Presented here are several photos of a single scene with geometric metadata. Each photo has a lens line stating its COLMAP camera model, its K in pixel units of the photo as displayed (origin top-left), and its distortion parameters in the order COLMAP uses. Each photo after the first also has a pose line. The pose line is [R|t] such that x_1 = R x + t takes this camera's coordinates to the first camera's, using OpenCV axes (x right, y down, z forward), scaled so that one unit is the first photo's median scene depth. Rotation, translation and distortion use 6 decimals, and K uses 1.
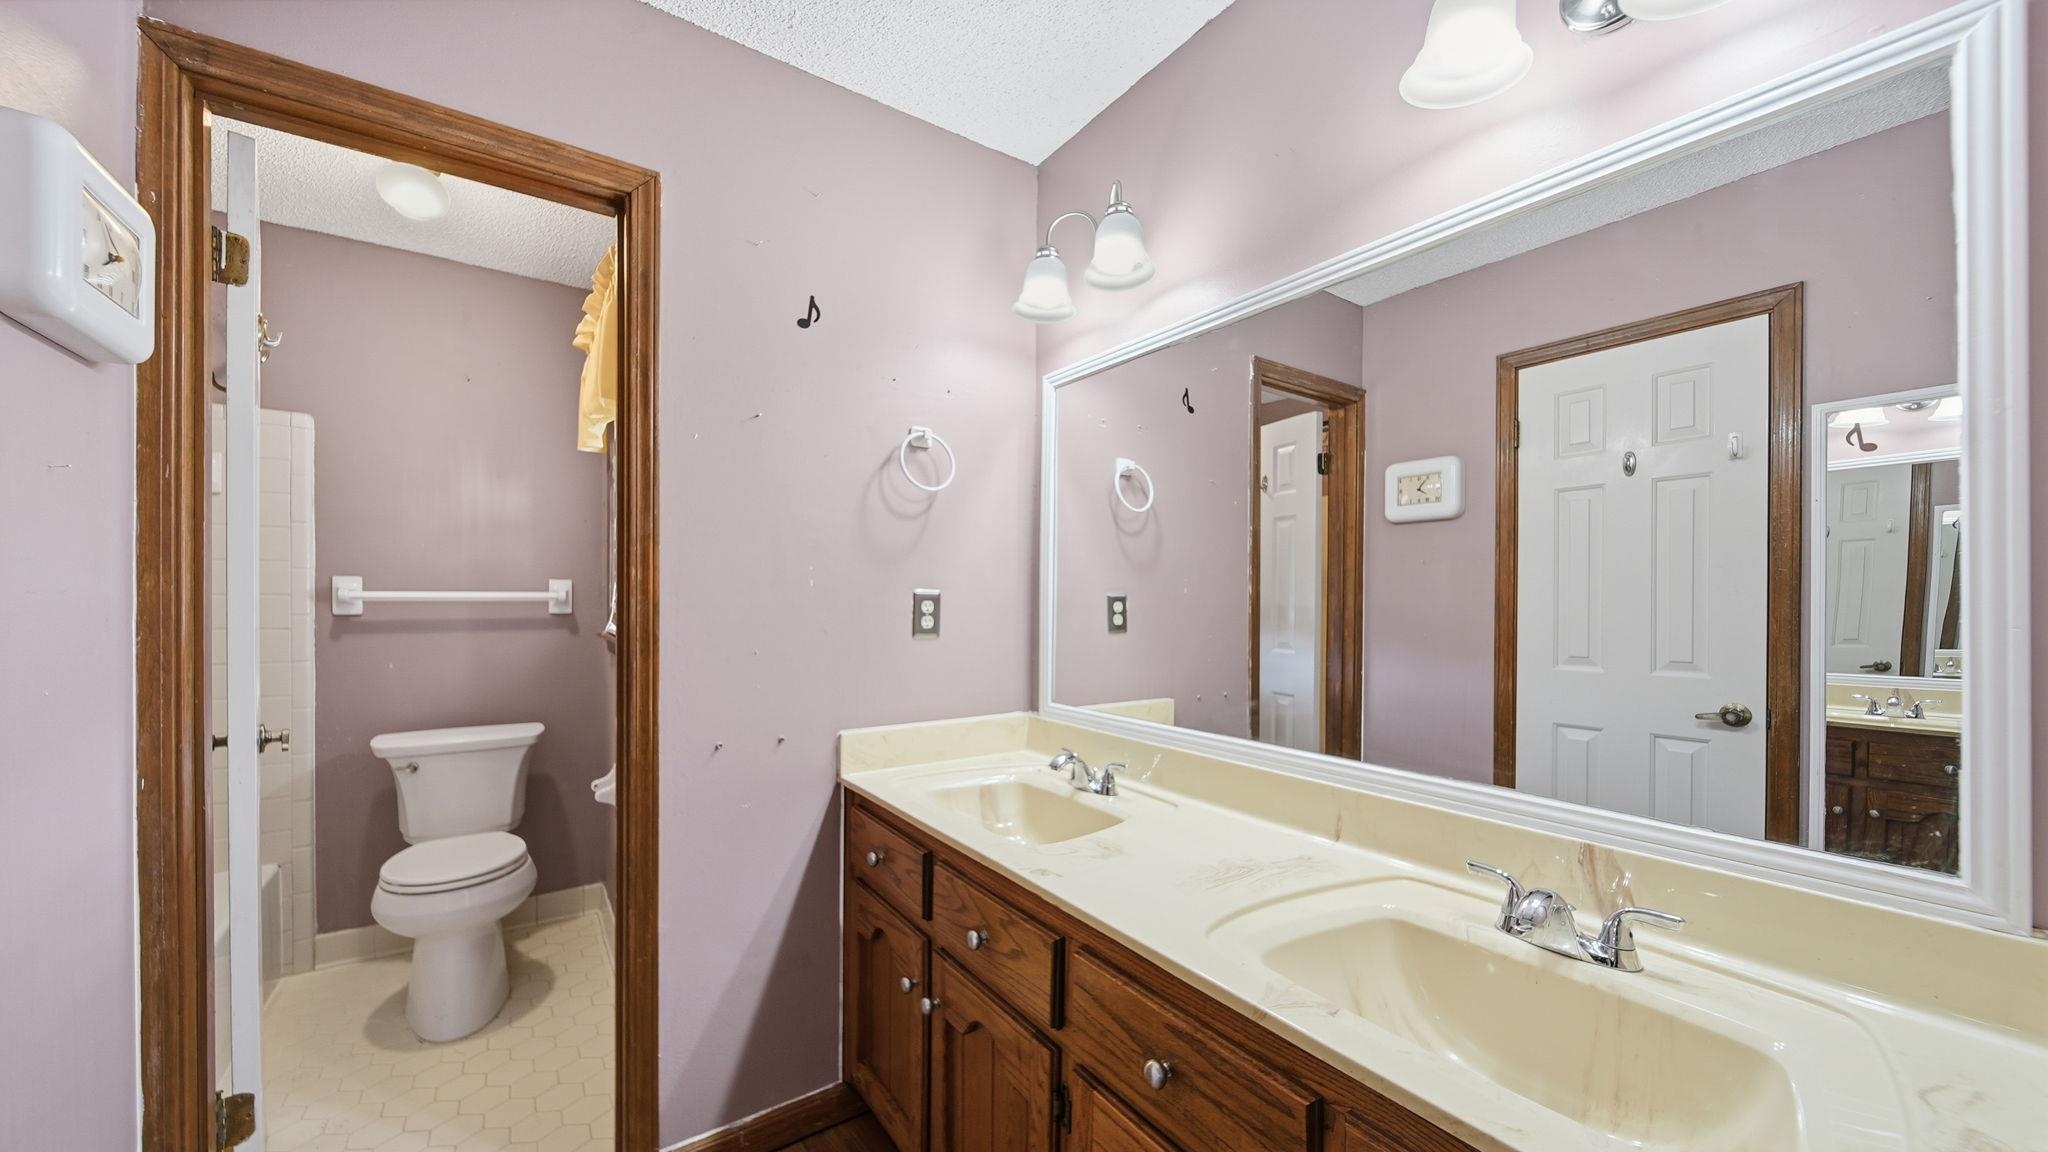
lens RADIAL K [[747.3, 0, 1007.5], [0, 747.3, 605.3], [0, 0, 1]] dist [-0.000111, -0.001180]
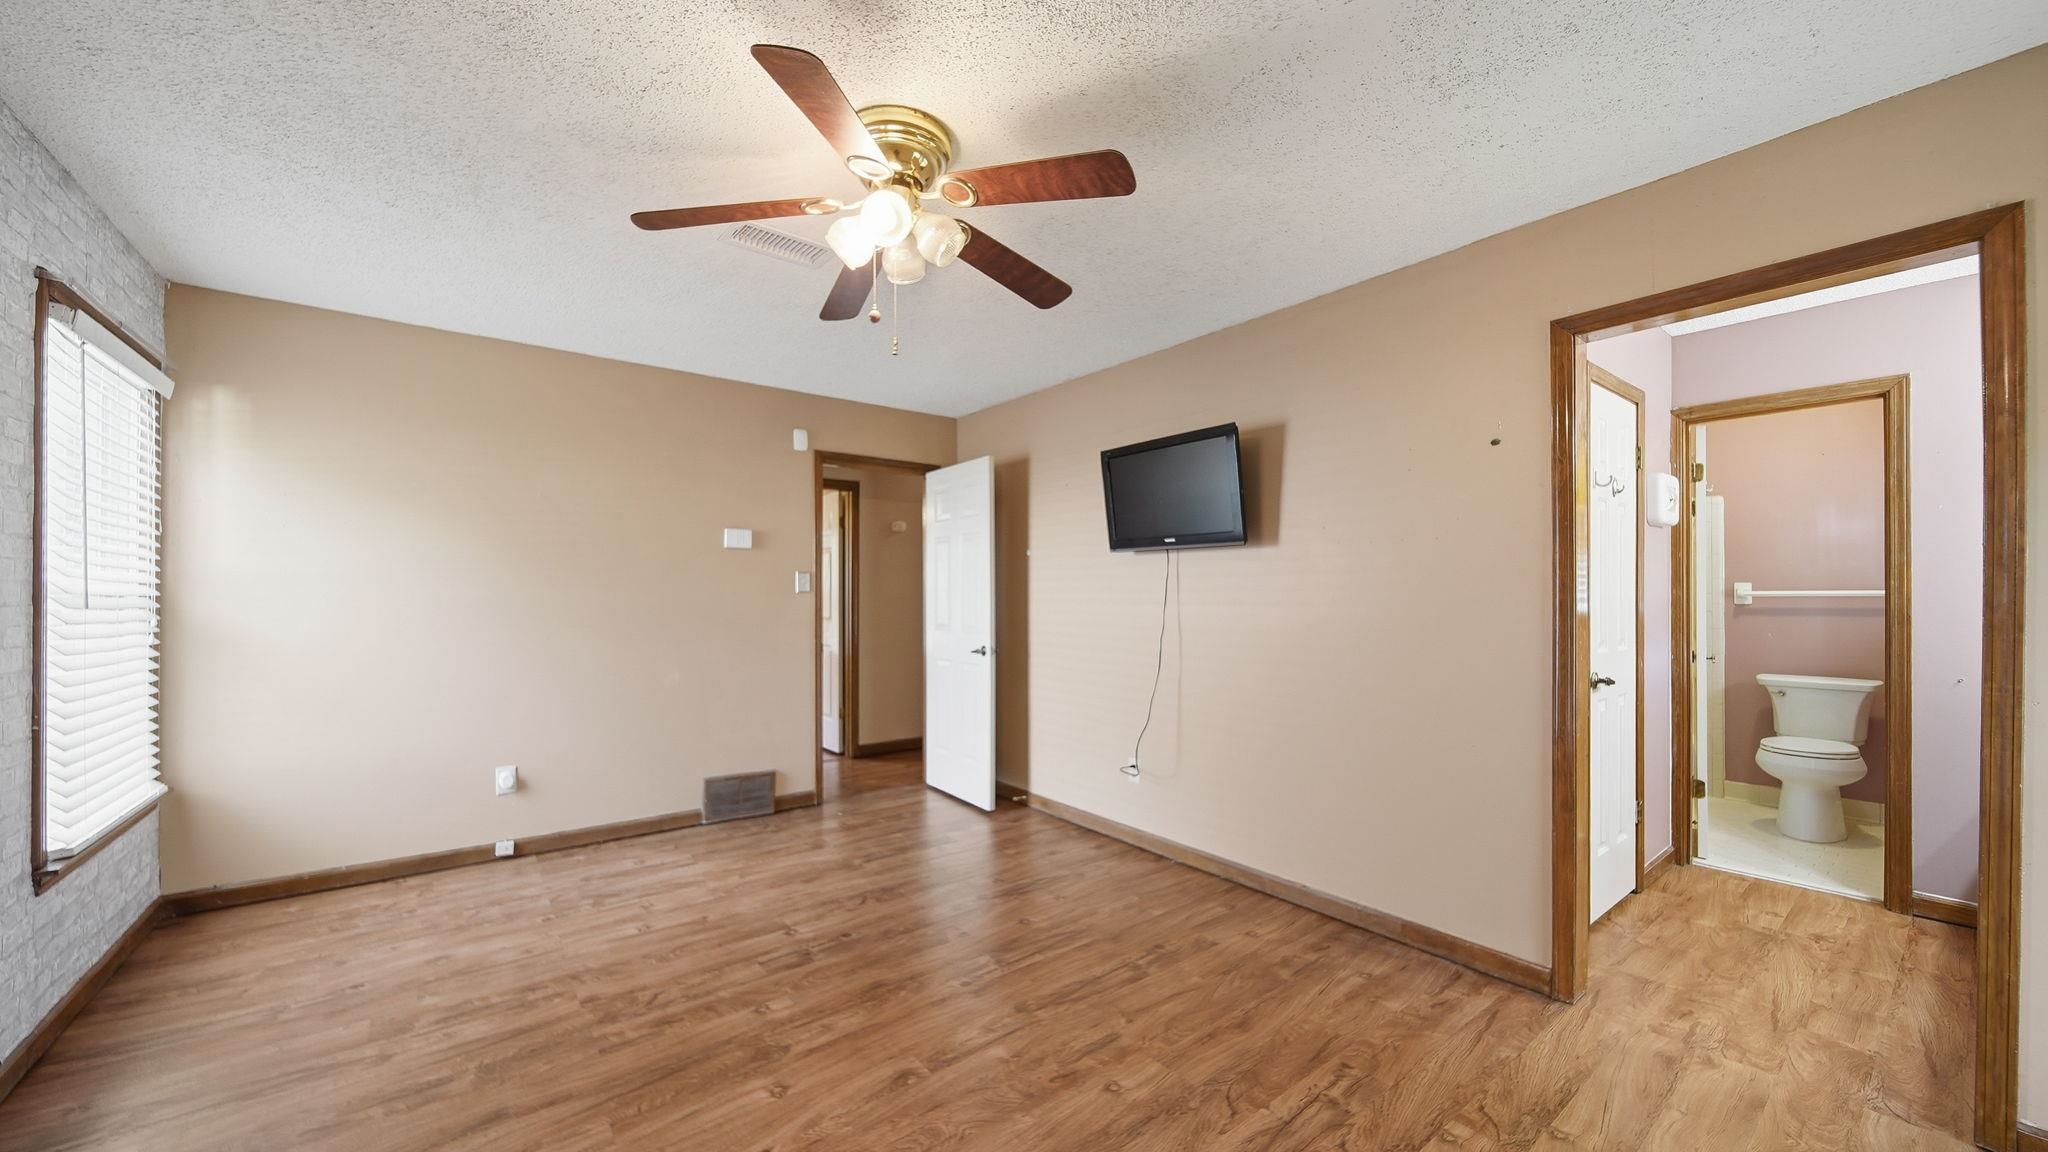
lens RADIAL K [[747.3, 0, 1023.3], [0, 747.3, 593.2], [0, 0, 1]] dist [-0.000111, -0.001180]
pose [[0.078523, -0.006133, -0.996893, 0.798624], [-0.001315, 0.999980, -0.006255, -0.000288], [0.996911, 0.001802, 0.078513, -0.898194]]
